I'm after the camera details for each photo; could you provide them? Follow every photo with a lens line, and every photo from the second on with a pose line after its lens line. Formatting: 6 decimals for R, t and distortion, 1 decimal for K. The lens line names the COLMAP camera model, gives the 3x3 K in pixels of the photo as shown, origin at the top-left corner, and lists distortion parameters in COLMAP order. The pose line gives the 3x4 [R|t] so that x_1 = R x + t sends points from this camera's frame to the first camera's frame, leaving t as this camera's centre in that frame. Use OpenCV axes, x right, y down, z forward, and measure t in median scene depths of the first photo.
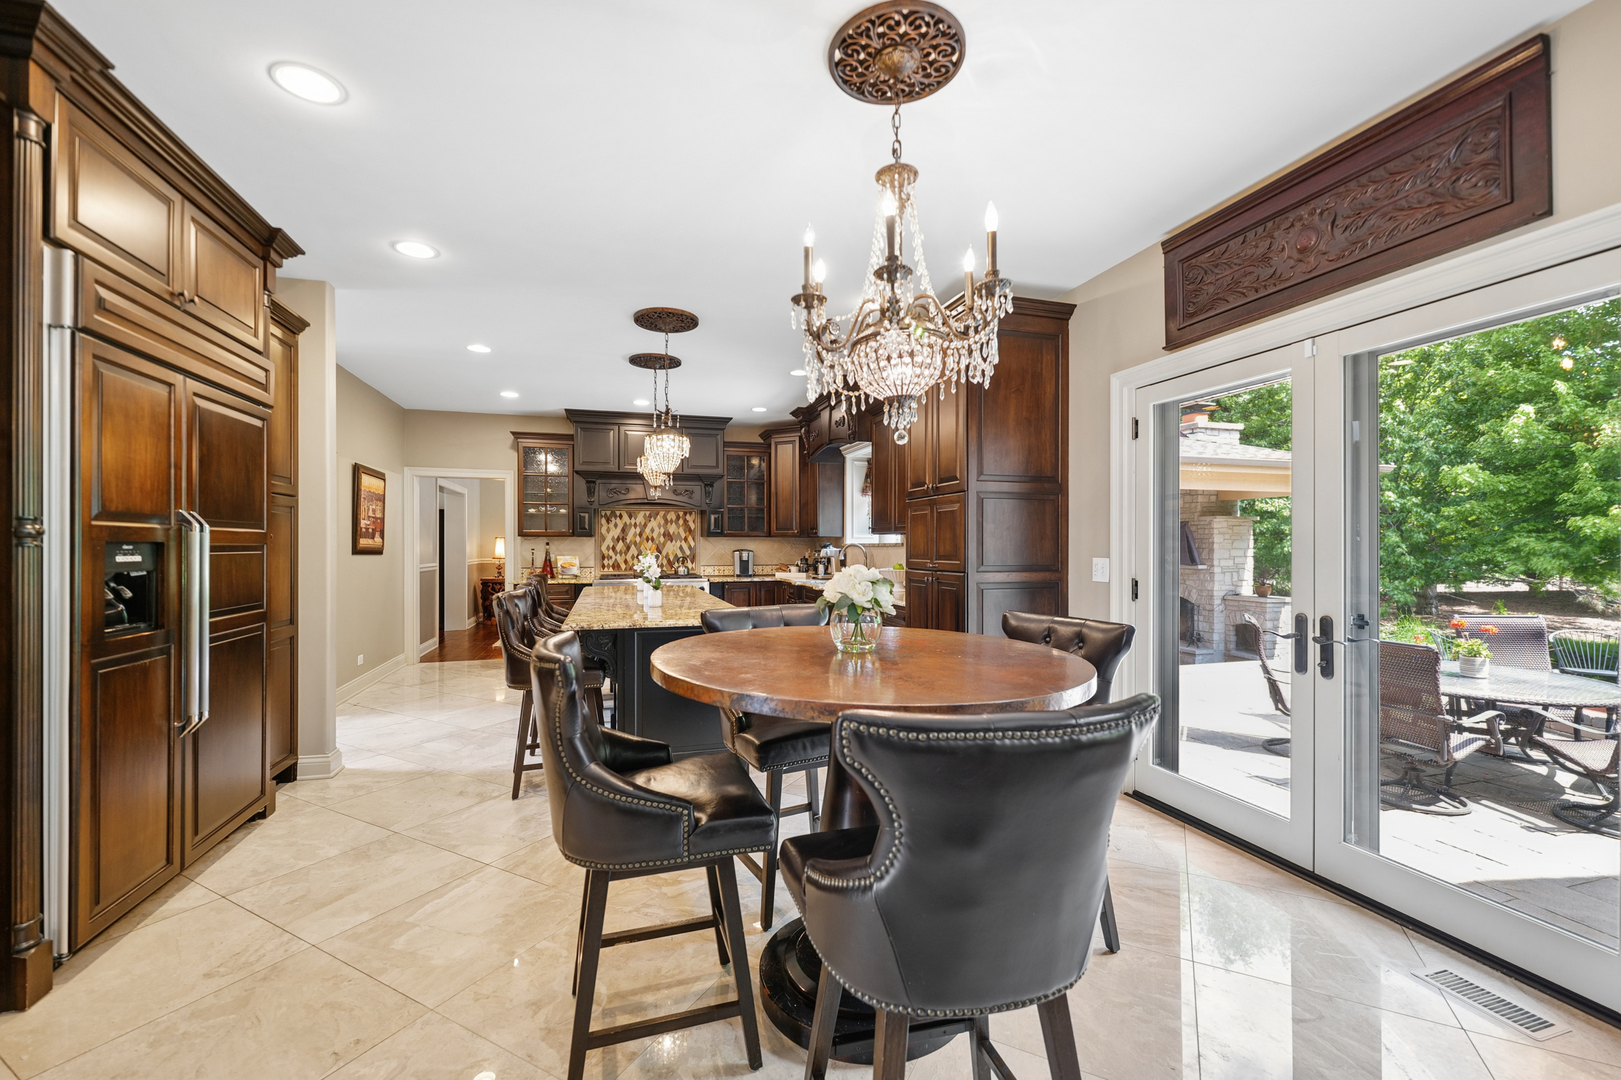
lens RADIAL K [[670.1, 0, 809.0], [0, 670.1, 546.7], [0, 0, 1]] dist [0.000953, 0.000004]
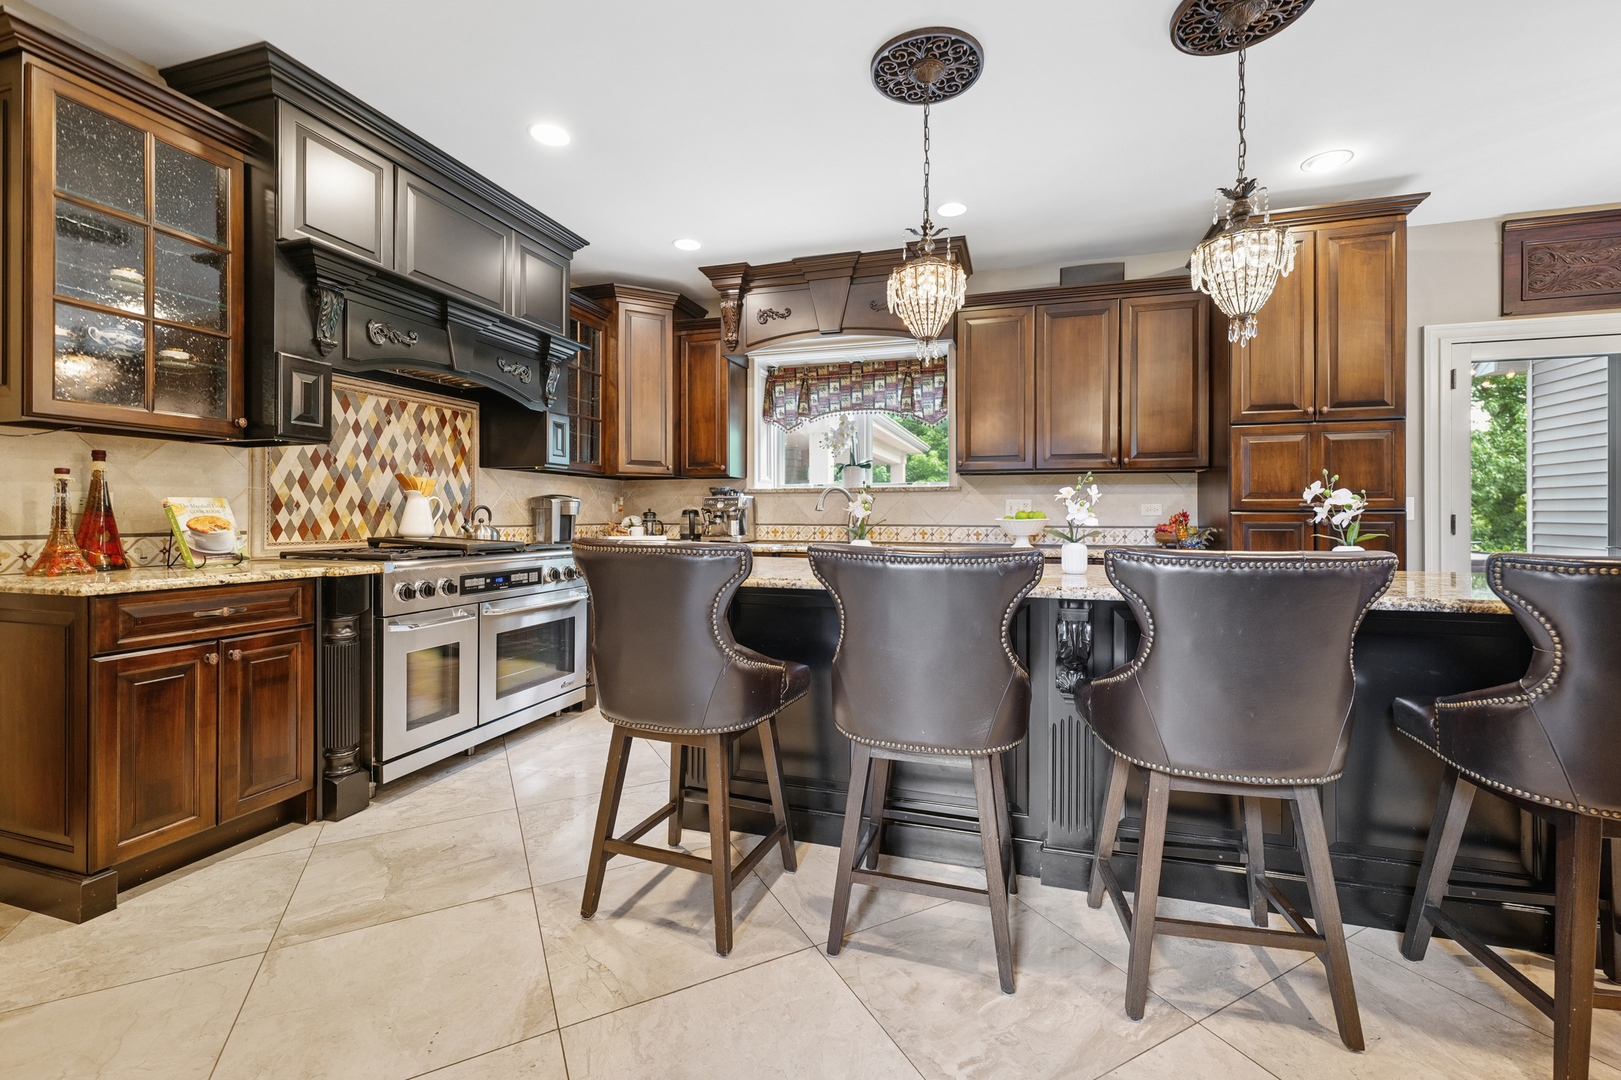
lens RADIAL K [[671.6, 0, 818.8], [0, 671.6, 517.3], [0, 0, 1]] dist [-0.001253, -0.000574]
pose [[0.555513, -0.000806, 0.831507, -0.446654], [0.001669, 0.999999, -0.000146, 0.023034], [-0.831506, 0.001469, 0.555514, 0.549090]]
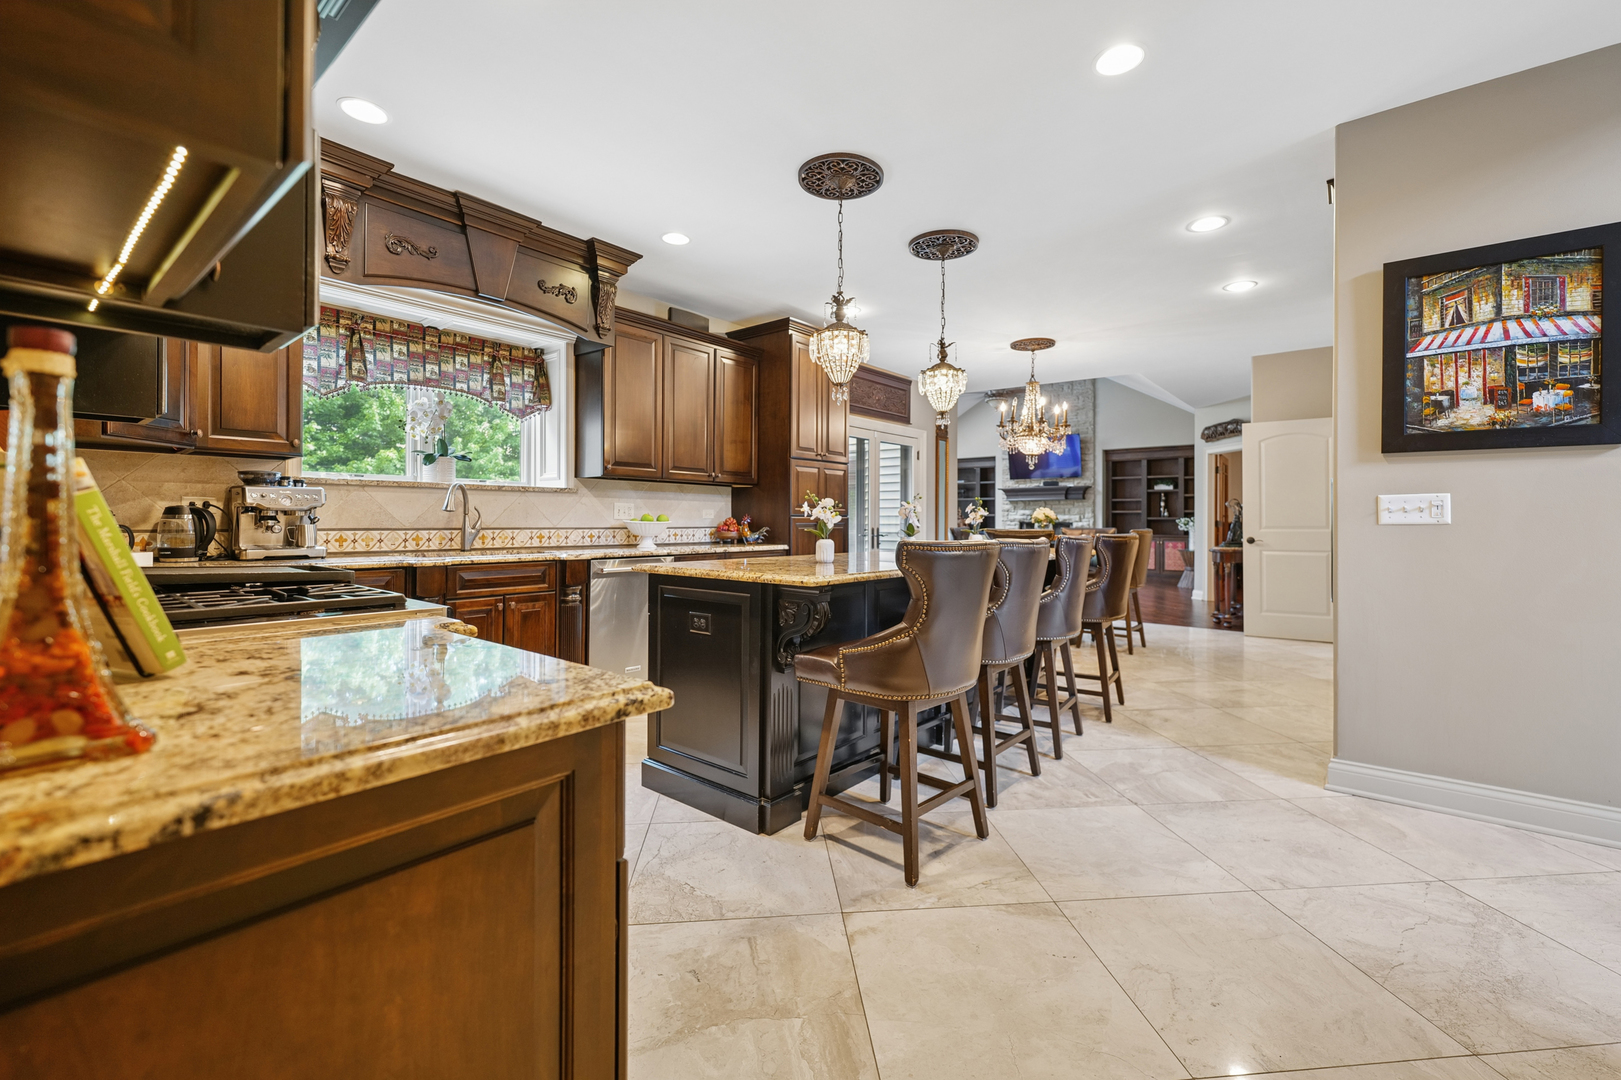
lens RADIAL K [[671.6, 0, 818.8], [0, 671.6, 517.3], [0, 0, 1]] dist [-0.001253, -0.000574]
pose [[-0.560515, 0.000907, 0.828143, -0.490086], [-0.002985, 0.999991, -0.003115, 0.022204], [-0.828139, -0.004218, -0.560508, 0.921370]]
